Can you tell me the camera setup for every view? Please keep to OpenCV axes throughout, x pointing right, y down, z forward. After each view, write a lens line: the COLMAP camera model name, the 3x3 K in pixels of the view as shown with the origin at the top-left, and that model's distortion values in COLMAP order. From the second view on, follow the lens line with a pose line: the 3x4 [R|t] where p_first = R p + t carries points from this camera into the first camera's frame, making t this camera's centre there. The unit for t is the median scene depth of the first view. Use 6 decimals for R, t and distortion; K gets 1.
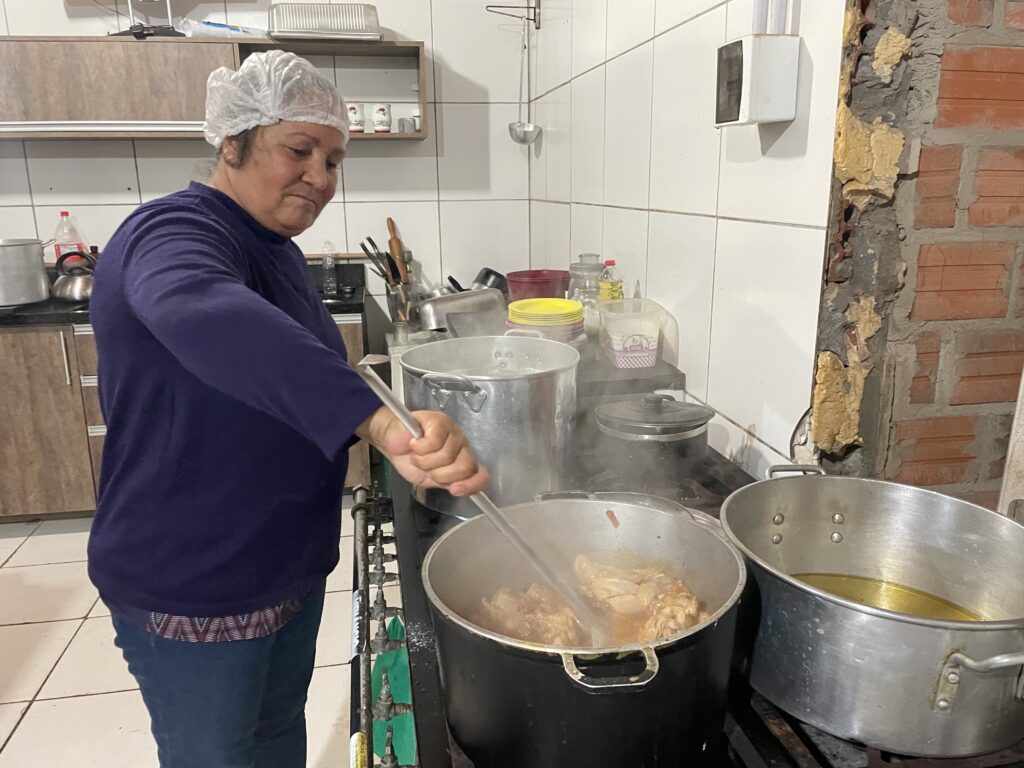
lens RADIAL K [[769.9, 0, 537.1], [0, 769.9, 379.1], [0, 0, 1]] dist [0.096890, -0.103907]
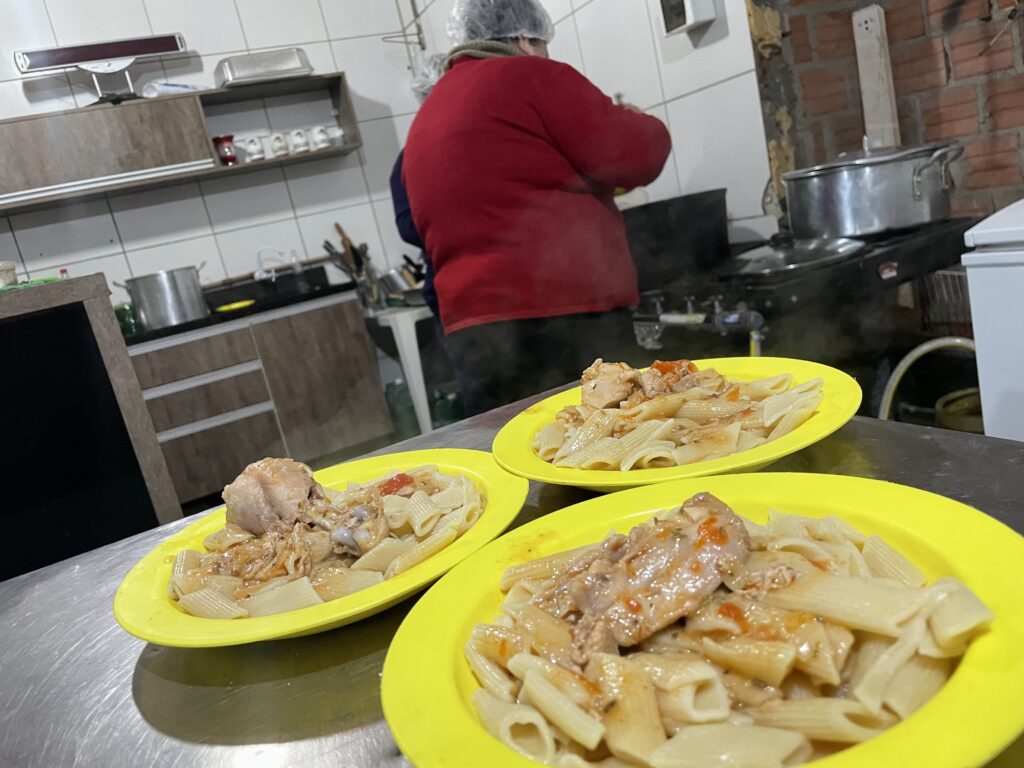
lens RADIAL K [[769.9, 0, 537.1], [0, 769.9, 379.1], [0, 0, 1]] dist [0.096890, -0.103907]
pose [[0.931987, -0.265103, 0.247225, -0.691027], [0.281486, 0.959005, -0.032791, 0.385216], [-0.228397, 0.100151, 0.968403, -0.523135]]
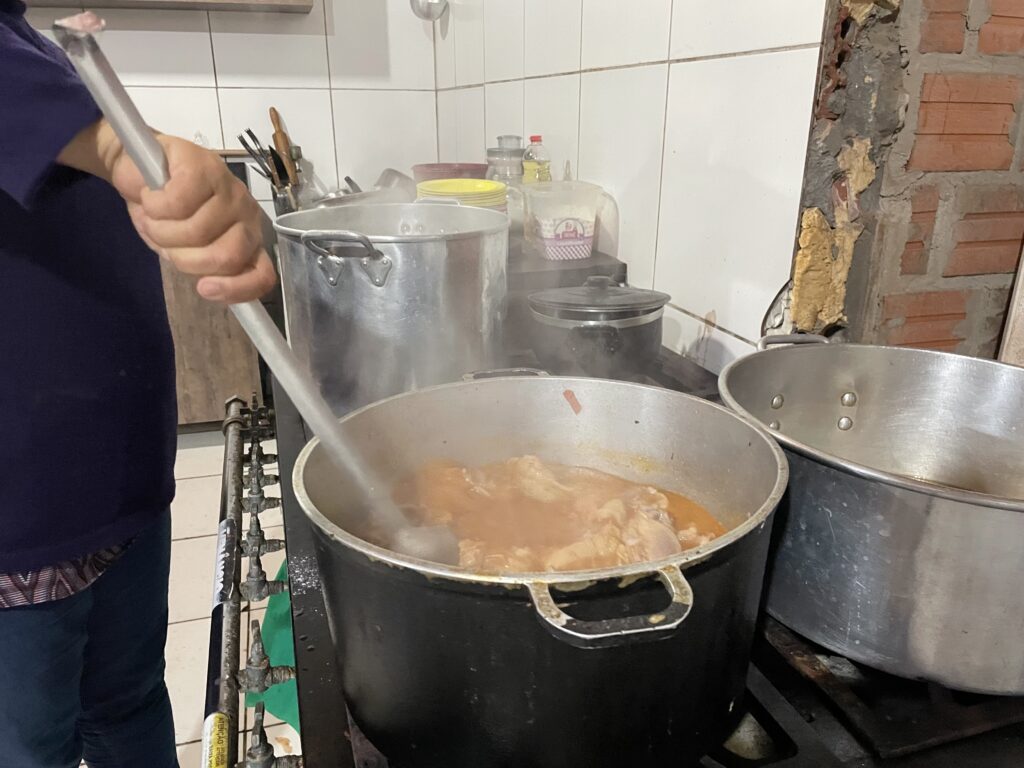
lens RADIAL K [[769.9, 0, 537.1], [0, 769.9, 379.1], [0, 0, 1]] dist [0.096890, -0.103907]
pose [[0.993186, -0.024293, 0.113980, -0.012393], [0.015346, 0.996778, 0.078728, 0.073931], [-0.115526, -0.076443, 0.990359, 0.208877]]
